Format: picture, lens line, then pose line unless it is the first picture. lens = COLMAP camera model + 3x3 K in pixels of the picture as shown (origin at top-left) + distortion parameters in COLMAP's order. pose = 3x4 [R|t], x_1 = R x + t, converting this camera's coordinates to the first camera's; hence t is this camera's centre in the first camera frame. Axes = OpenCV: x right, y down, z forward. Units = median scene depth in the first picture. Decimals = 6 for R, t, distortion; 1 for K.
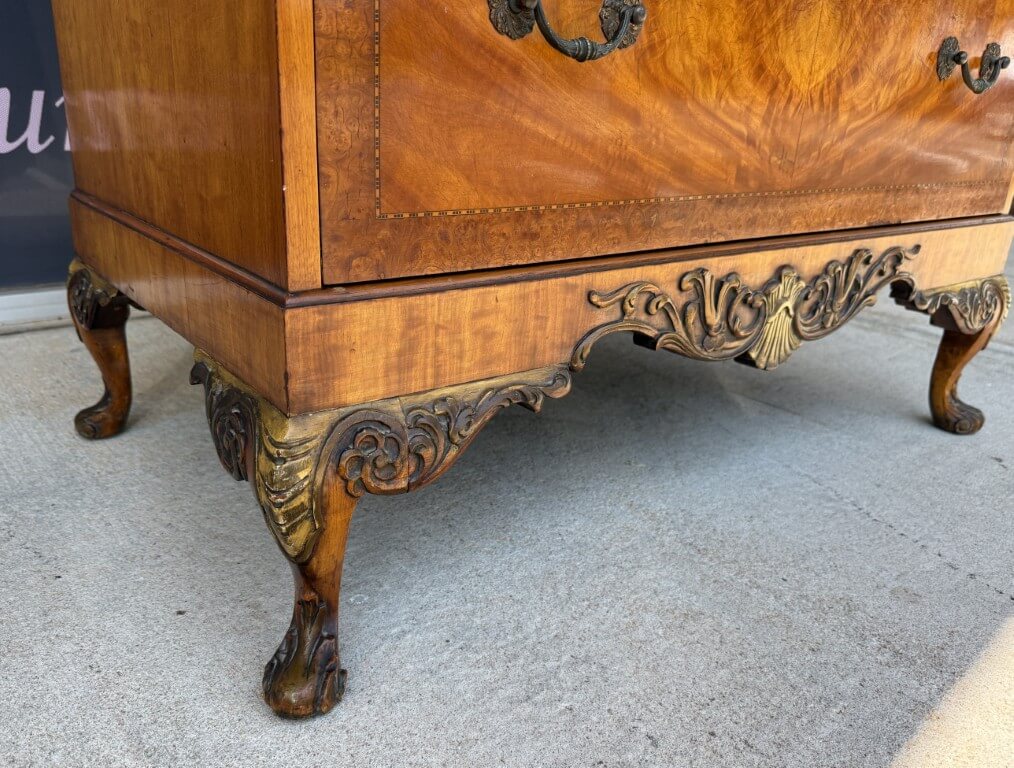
lens RADIAL K [[793.5, 0, 487.6], [0, 793.5, 419.3], [0, 0, 1]] dist [0.024580, -0.004487]
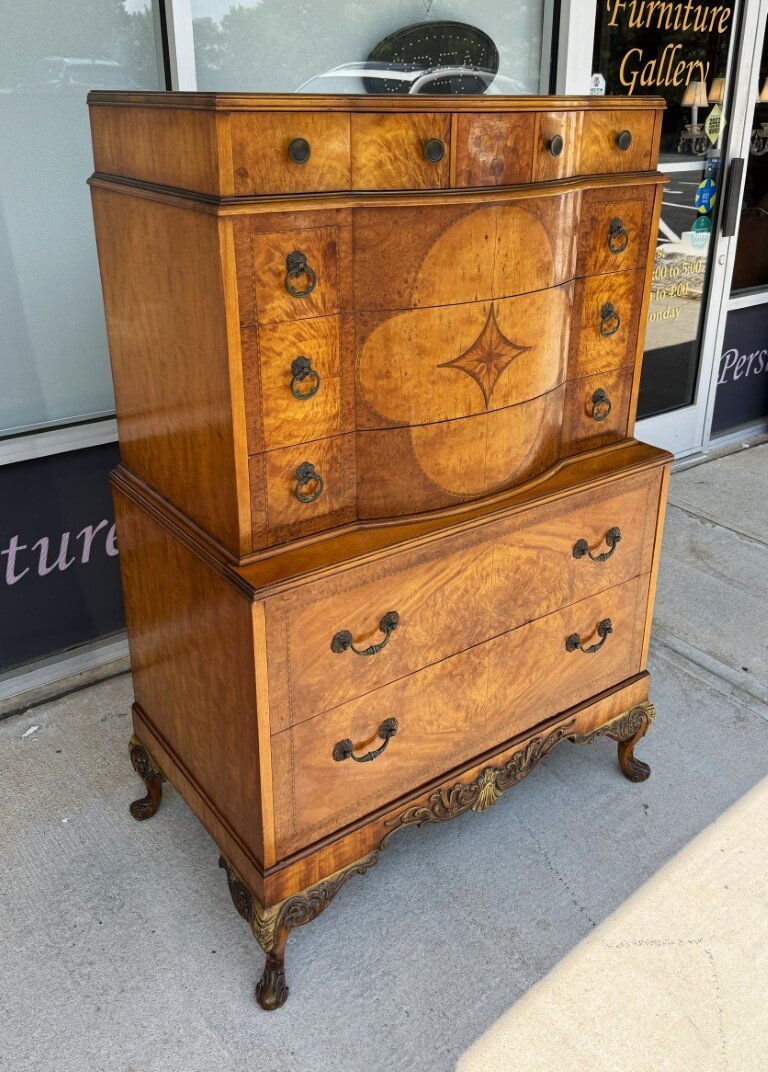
lens RADIAL K [[913.2, 0, 424.0], [0, 913.2, 502.0], [0, 0, 1]] dist [0.096820, -0.083379]
pose [[0.999494, -0.031693, -0.002537, 0.287902], [0.031772, 0.998608, 0.042092, -1.242806], [0.001200, -0.042151, 0.999111, -1.757469]]
